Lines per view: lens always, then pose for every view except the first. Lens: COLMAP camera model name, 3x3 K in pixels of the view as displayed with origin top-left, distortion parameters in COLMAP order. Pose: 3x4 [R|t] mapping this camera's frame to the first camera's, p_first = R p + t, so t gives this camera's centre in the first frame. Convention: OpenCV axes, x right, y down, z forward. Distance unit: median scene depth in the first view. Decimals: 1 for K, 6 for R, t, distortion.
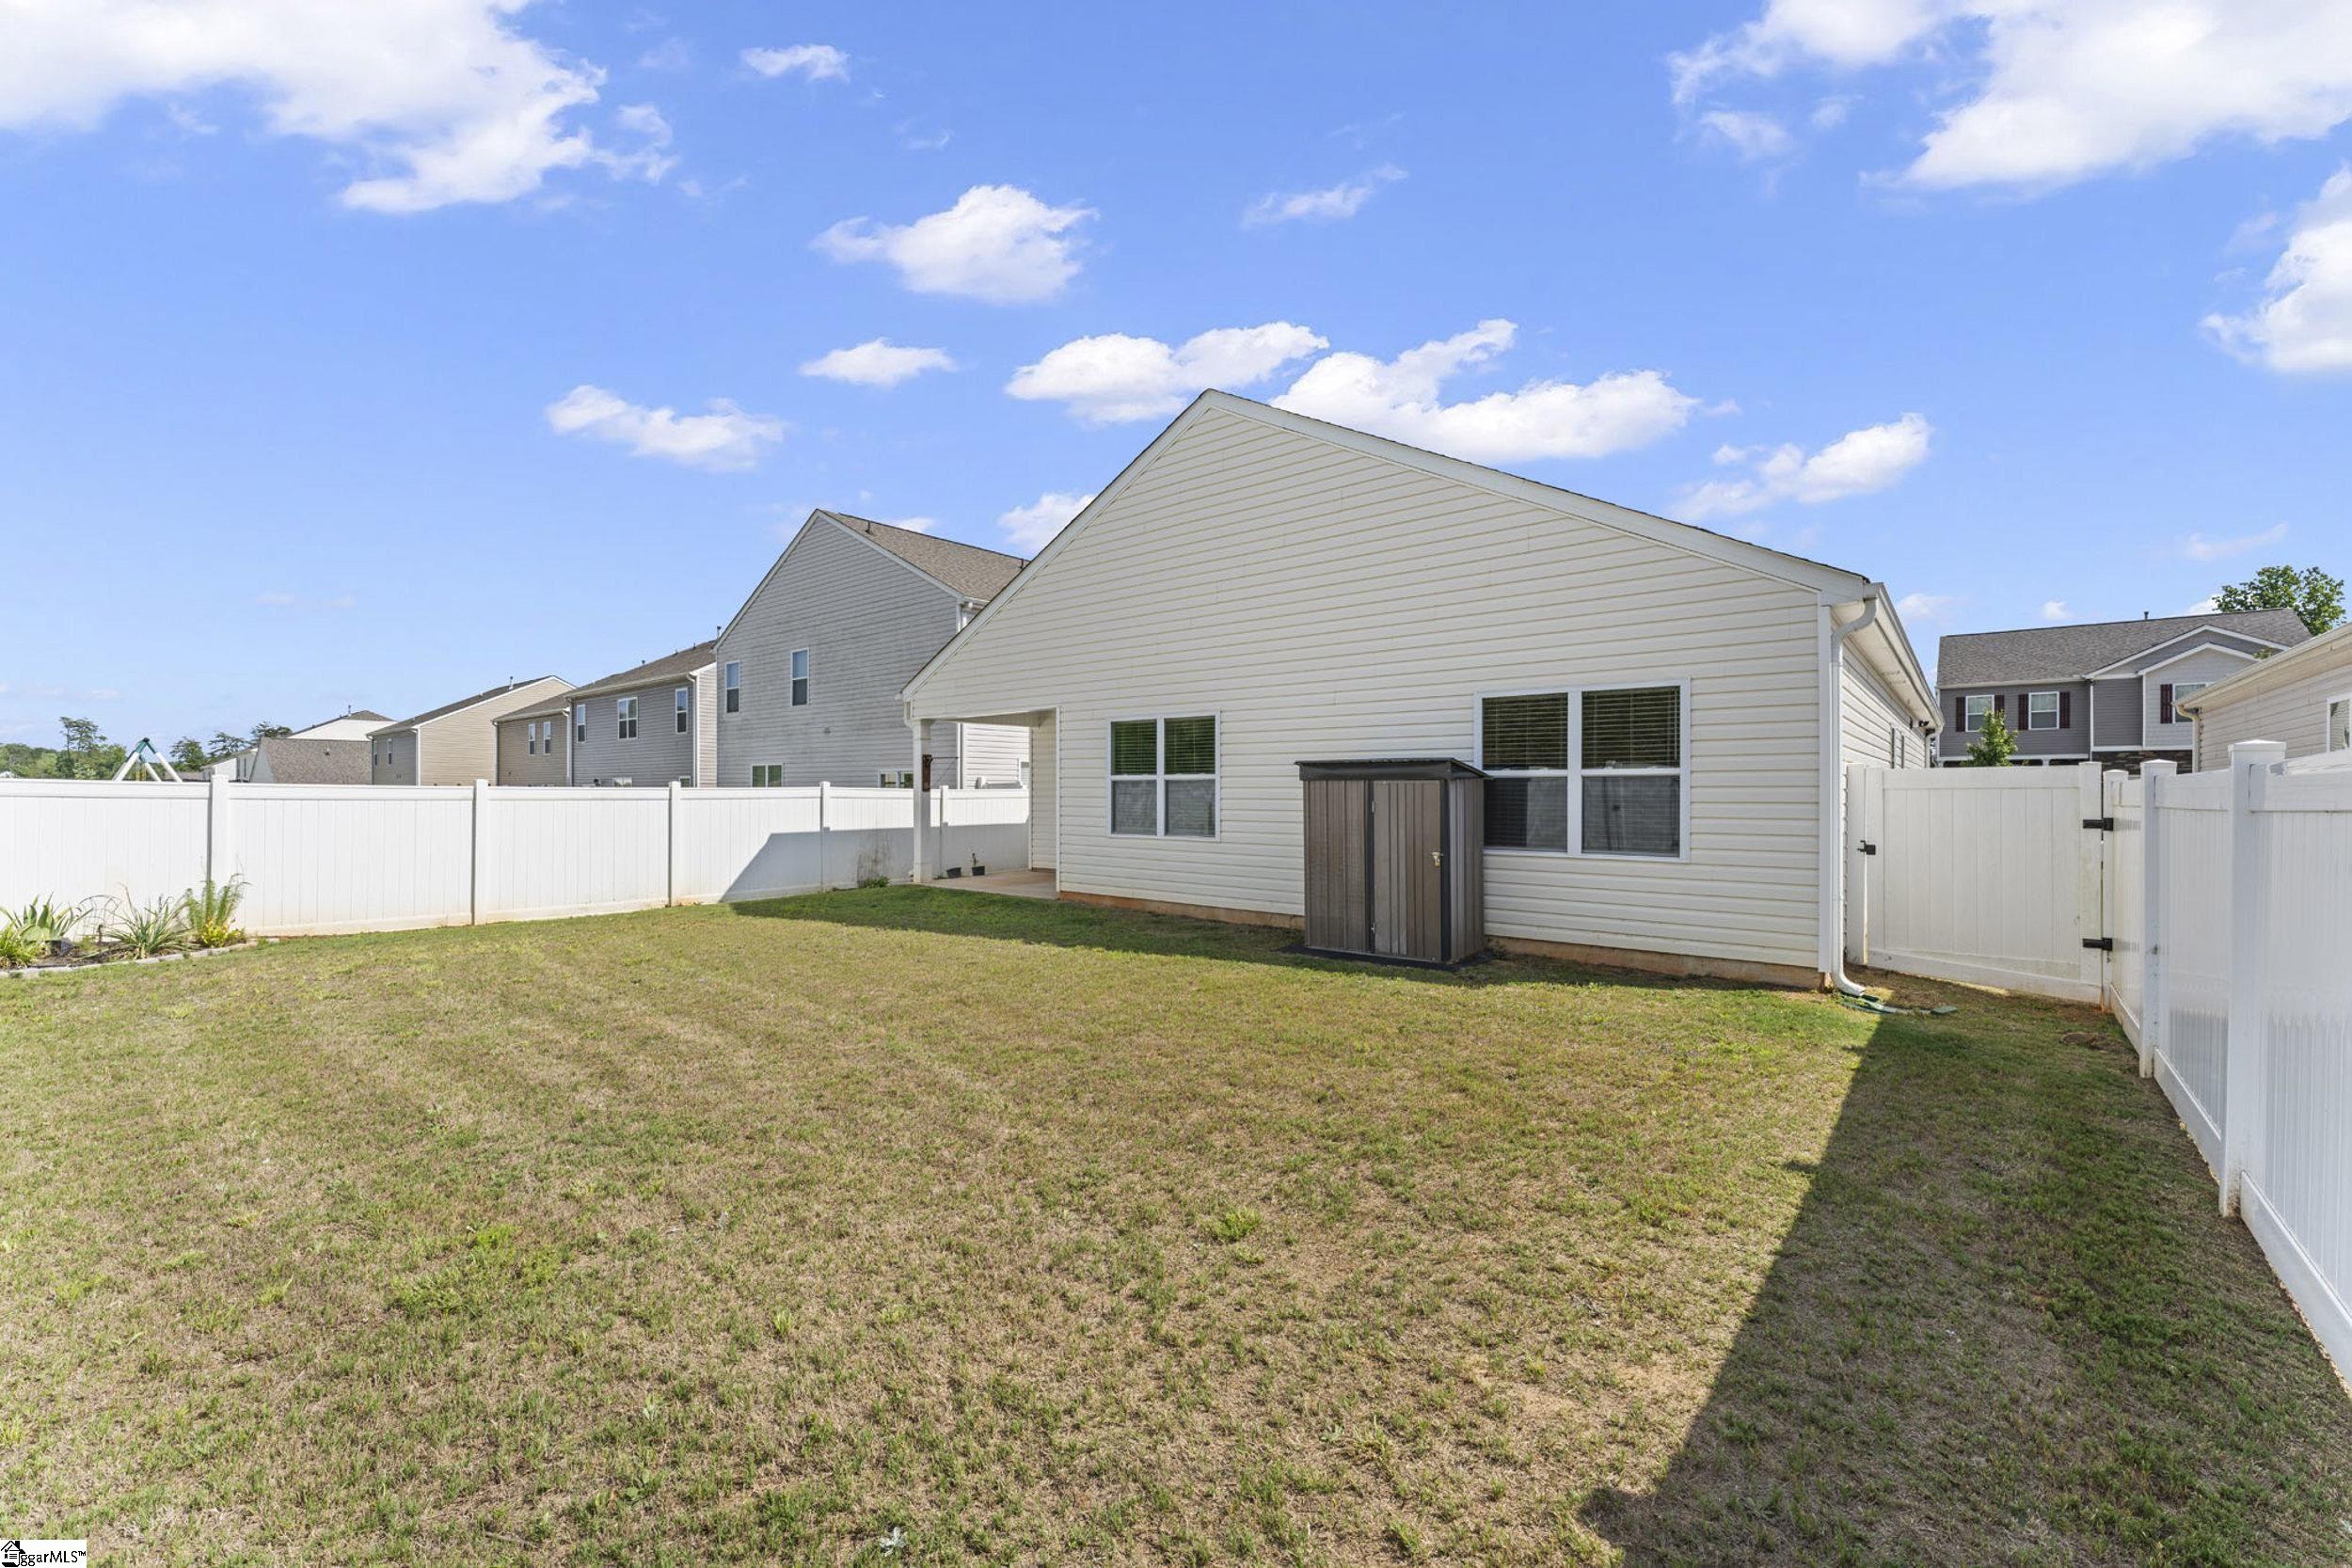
lens RADIAL K [[940.2, 0, 1169.2], [0, 940.2, 780.8], [0, 0, 1]] dist [-0.000570, -0.000272]
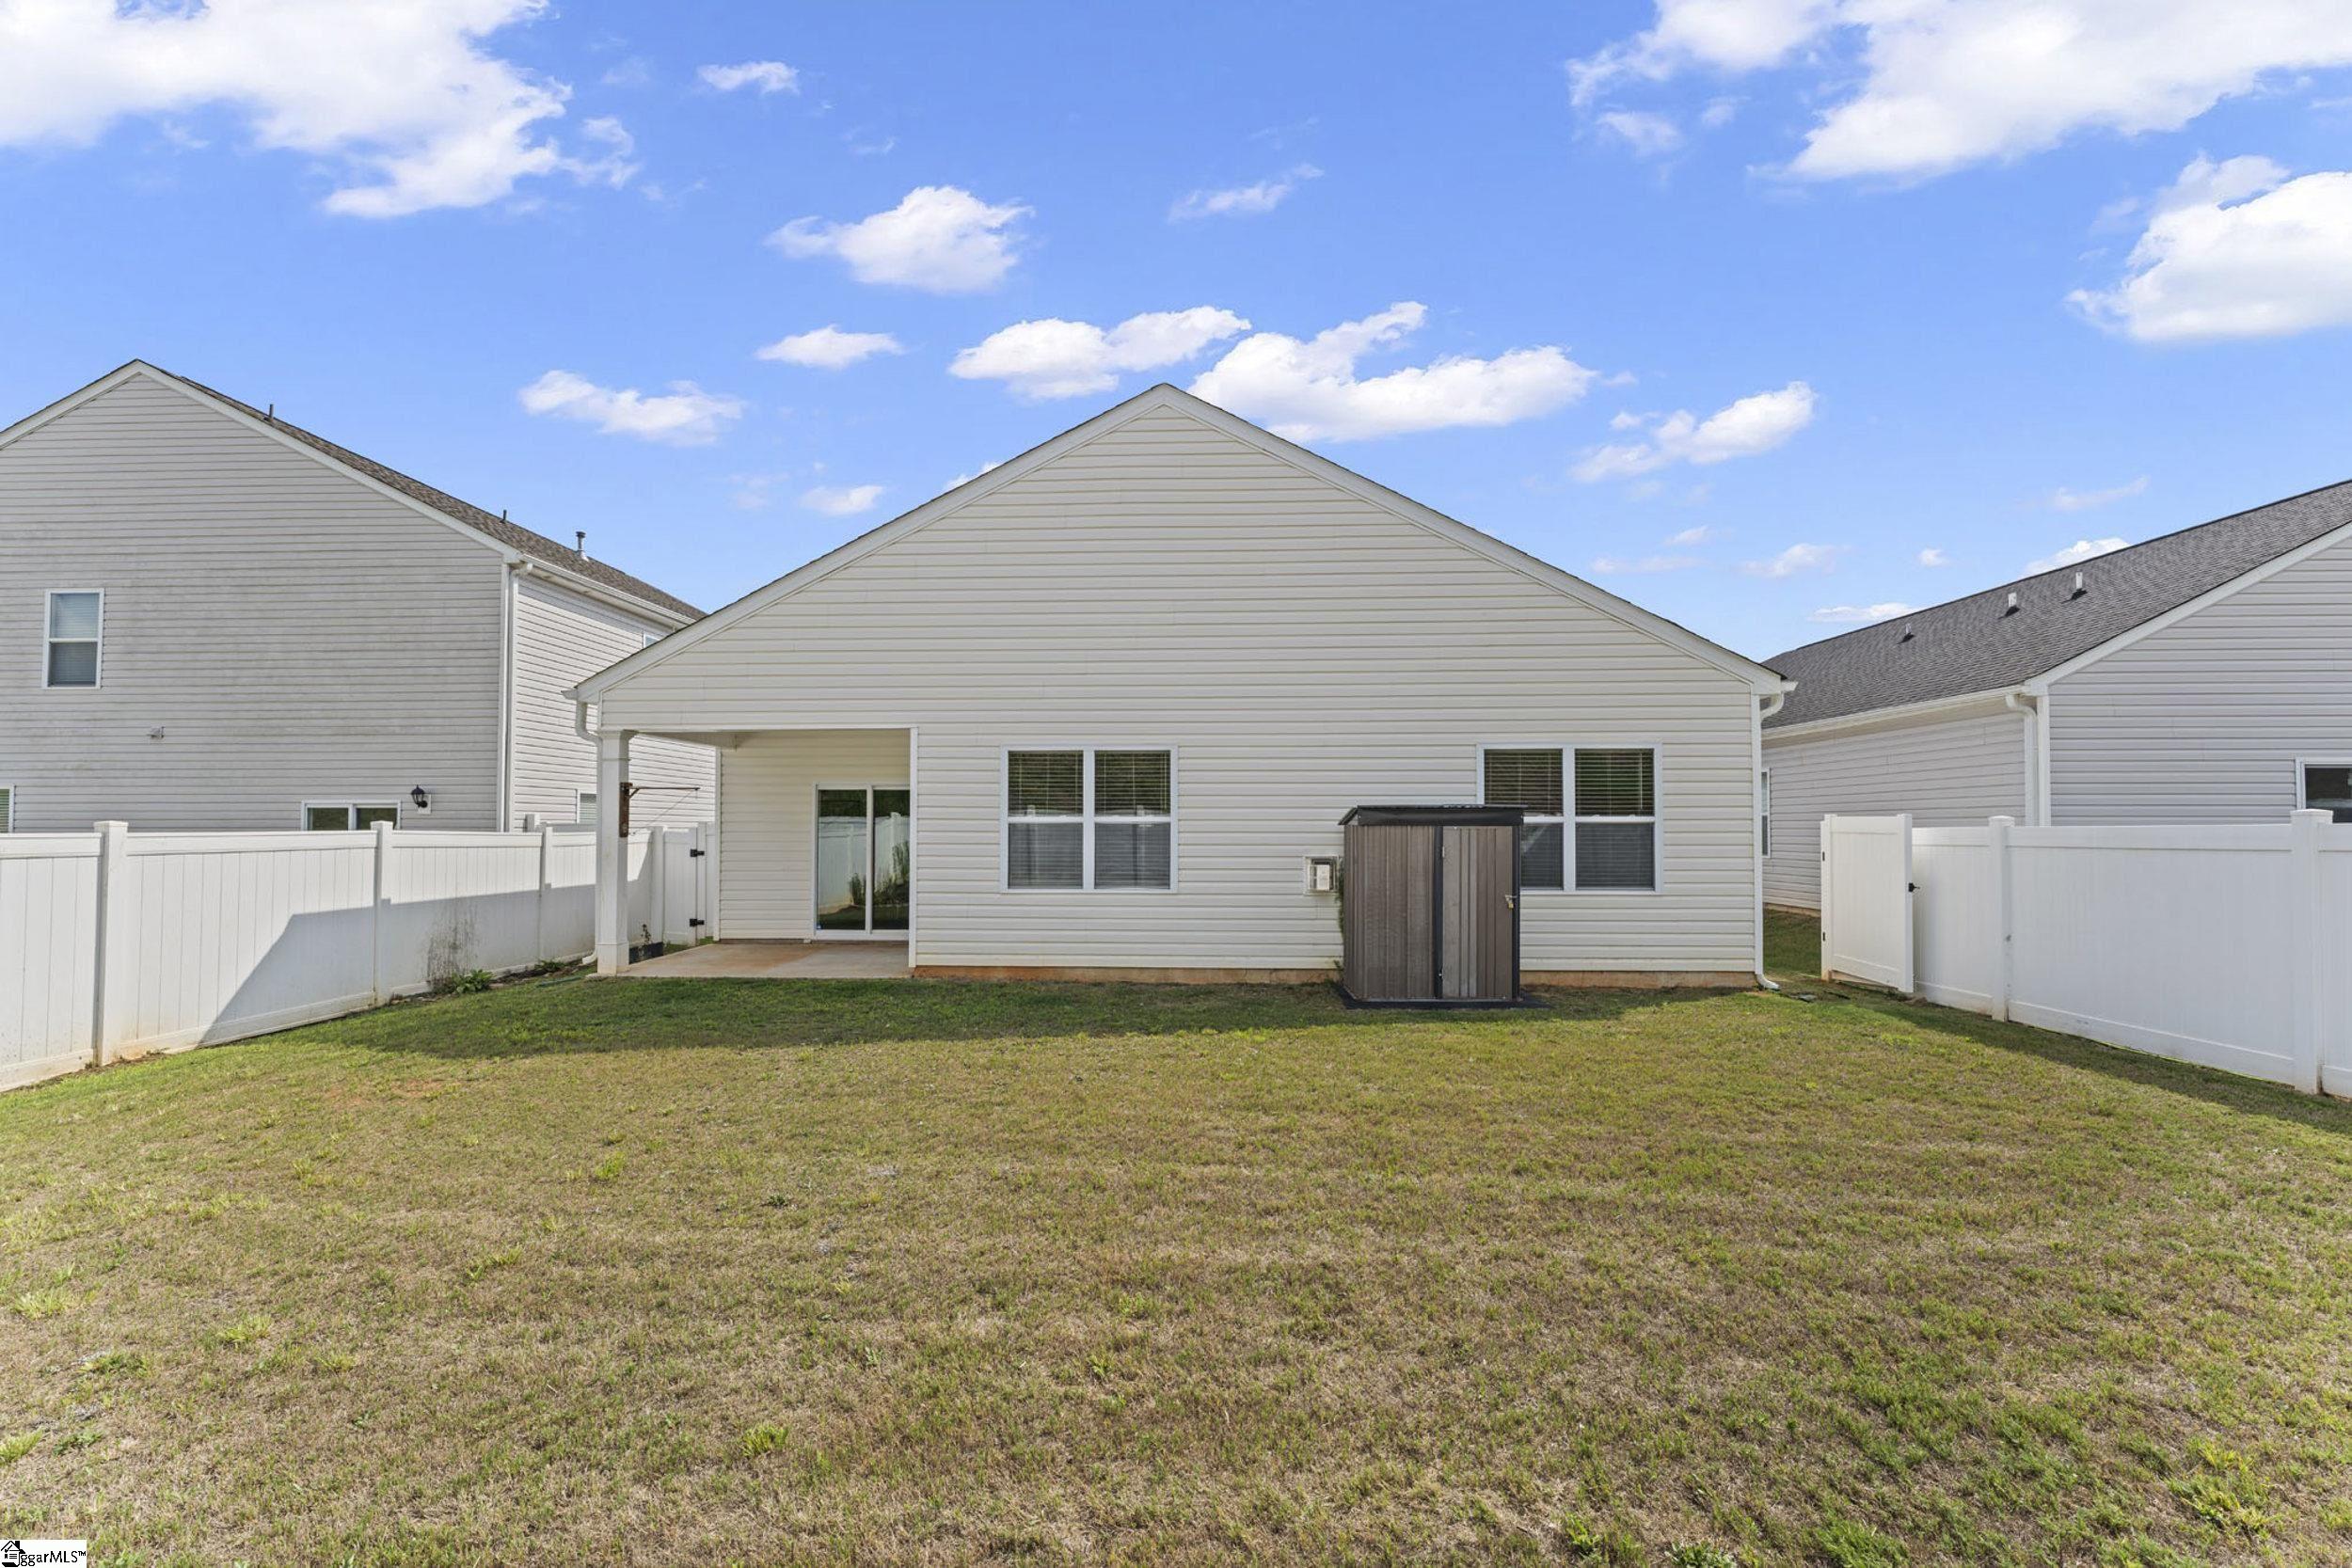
lens RADIAL K [[940.2, 0, 1169.2], [0, 940.2, 780.8], [0, 0, 1]] dist [-0.000570, -0.000272]
pose [[0.782825, 0.032988, 0.621366, -0.532197], [-0.005875, 0.998941, -0.045632, -0.000518], [-0.622214, 0.032072, 0.782190, 0.331652]]
